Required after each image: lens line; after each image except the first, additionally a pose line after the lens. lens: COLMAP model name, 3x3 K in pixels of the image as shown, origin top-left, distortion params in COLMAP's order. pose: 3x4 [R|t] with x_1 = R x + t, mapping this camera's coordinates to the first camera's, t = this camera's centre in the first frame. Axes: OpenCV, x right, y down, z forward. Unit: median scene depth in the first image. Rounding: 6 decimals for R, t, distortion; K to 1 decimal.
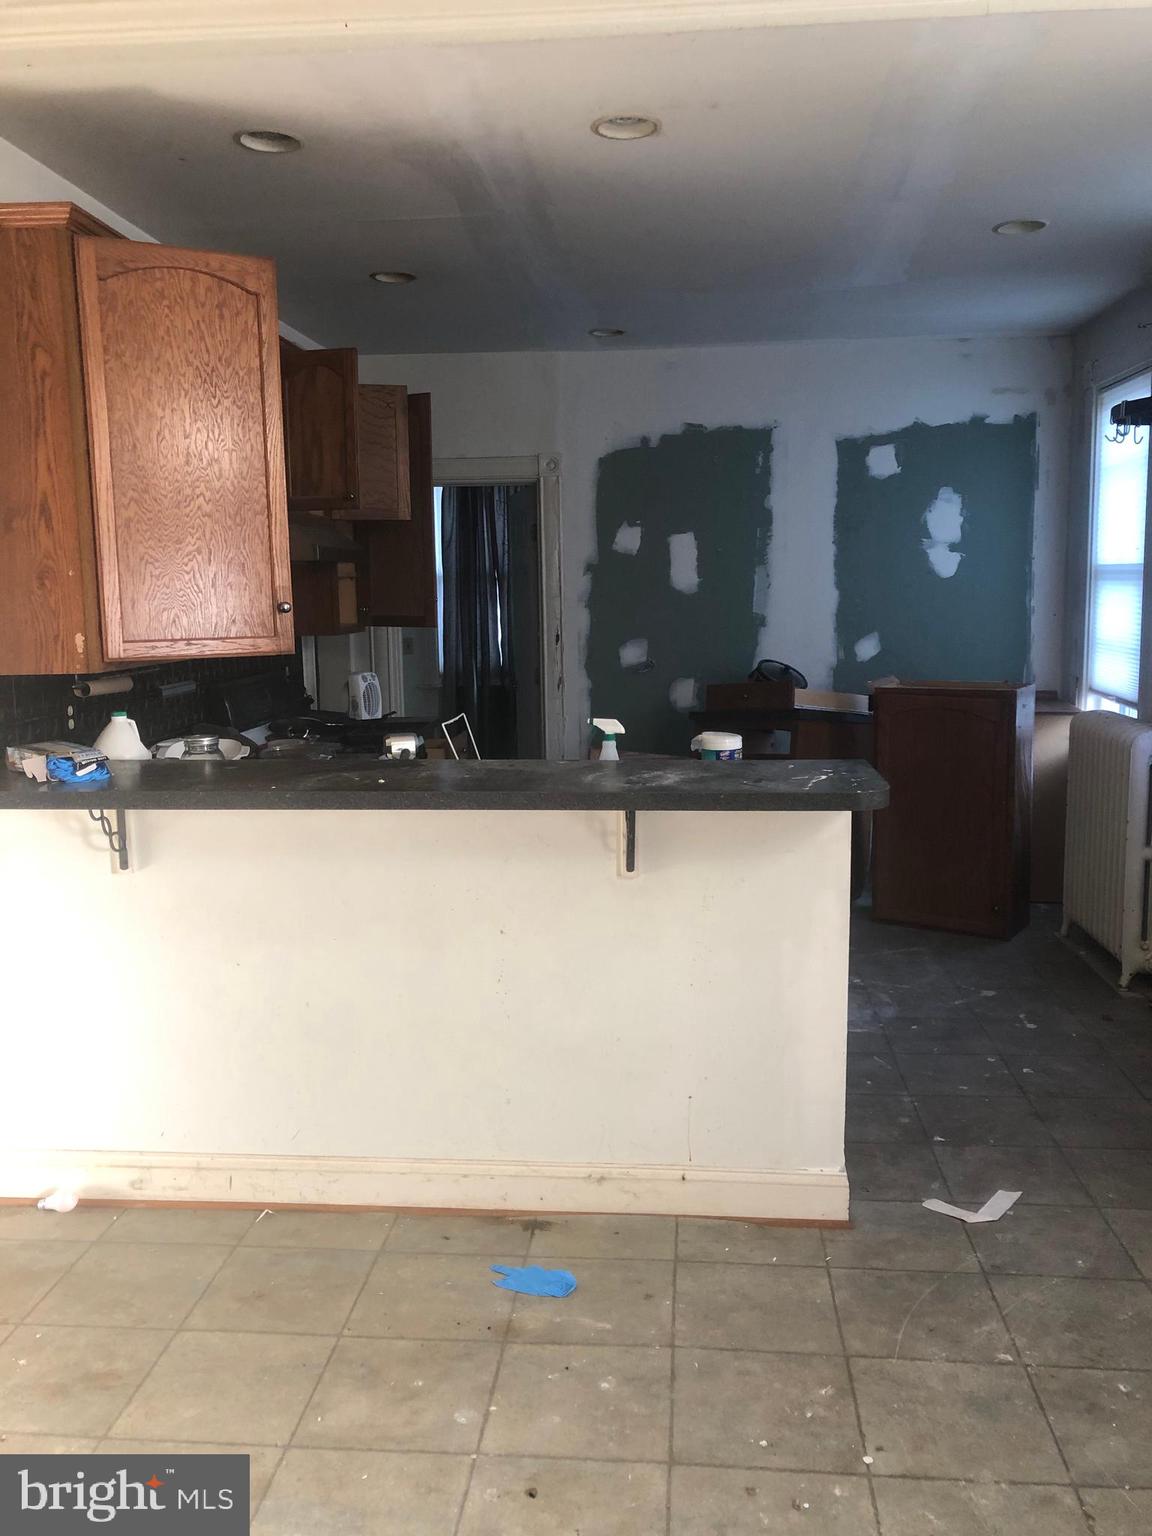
lens RADIAL K [[1262.9, 0, 589.9], [0, 1262.9, 754.0], [0, 0, 1]] dist [0.035641, -0.024205]
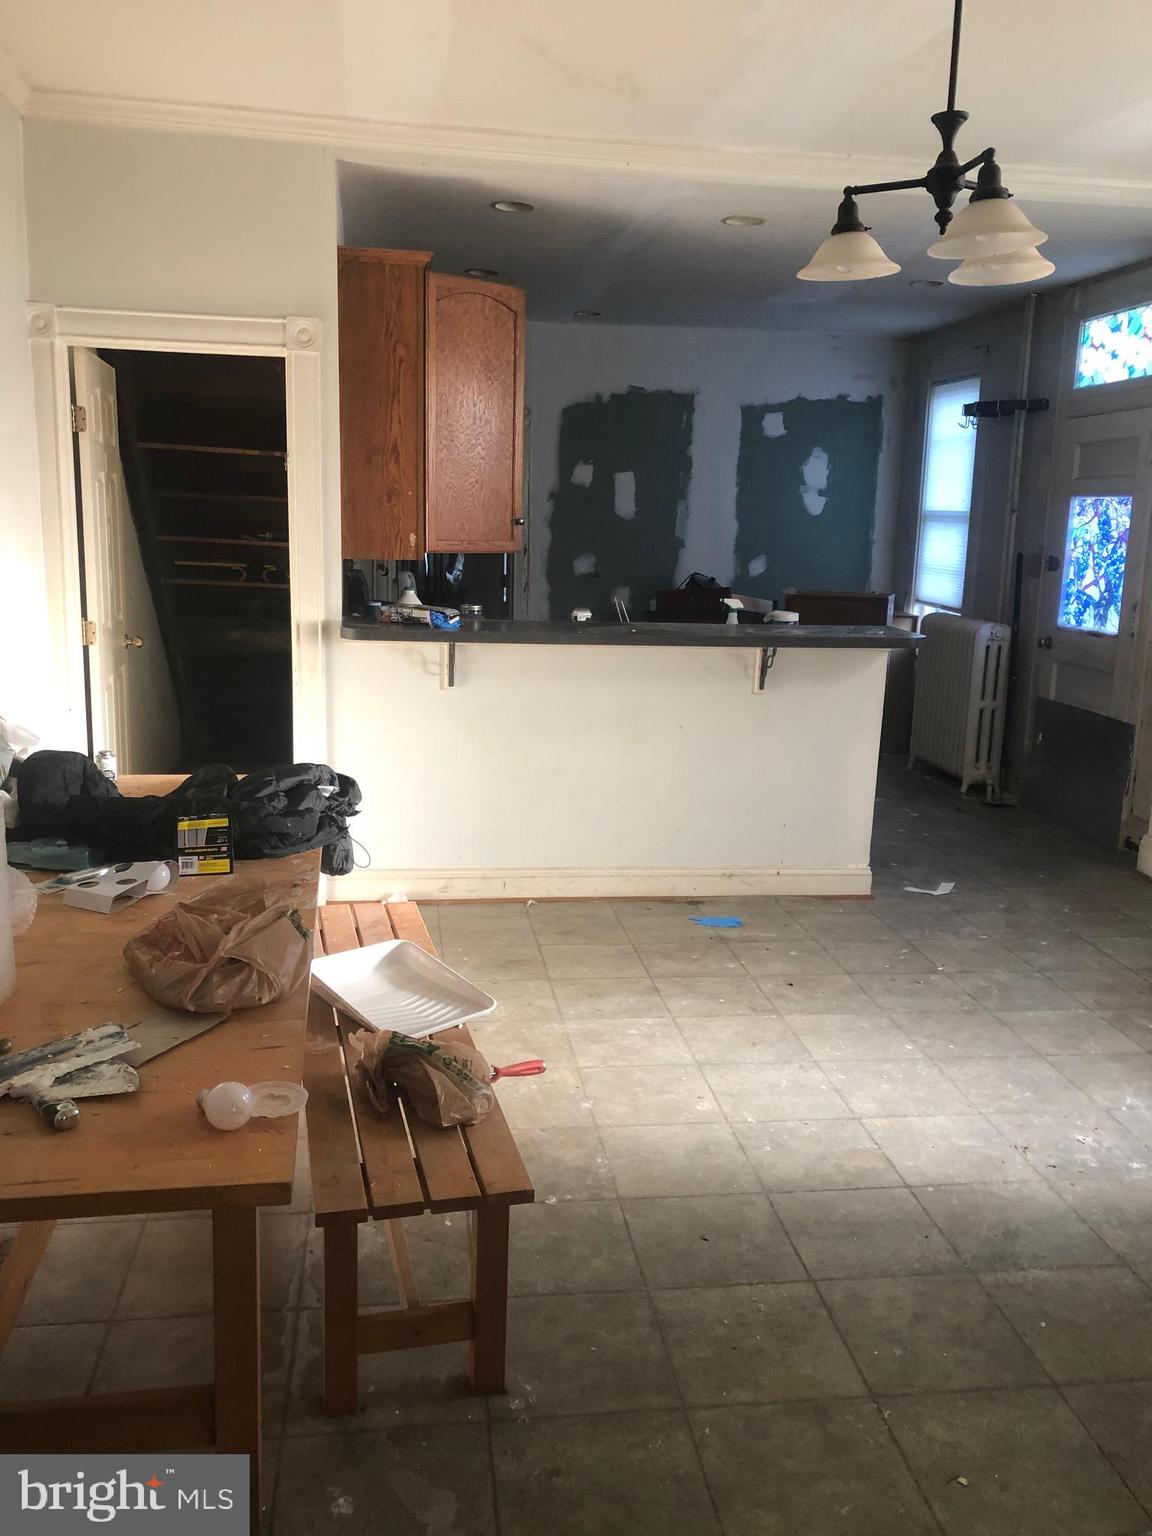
lens RADIAL K [[1262.9, 0, 561.5], [0, 1262.9, 772.2], [0, 0, 1]] dist [0.035641, -0.024205]
pose [[0.976012, -0.002506, 0.217703, -0.515057], [-0.013441, 0.997333, 0.071741, 0.074702], [-0.217302, -0.072947, 0.973375, -0.505459]]
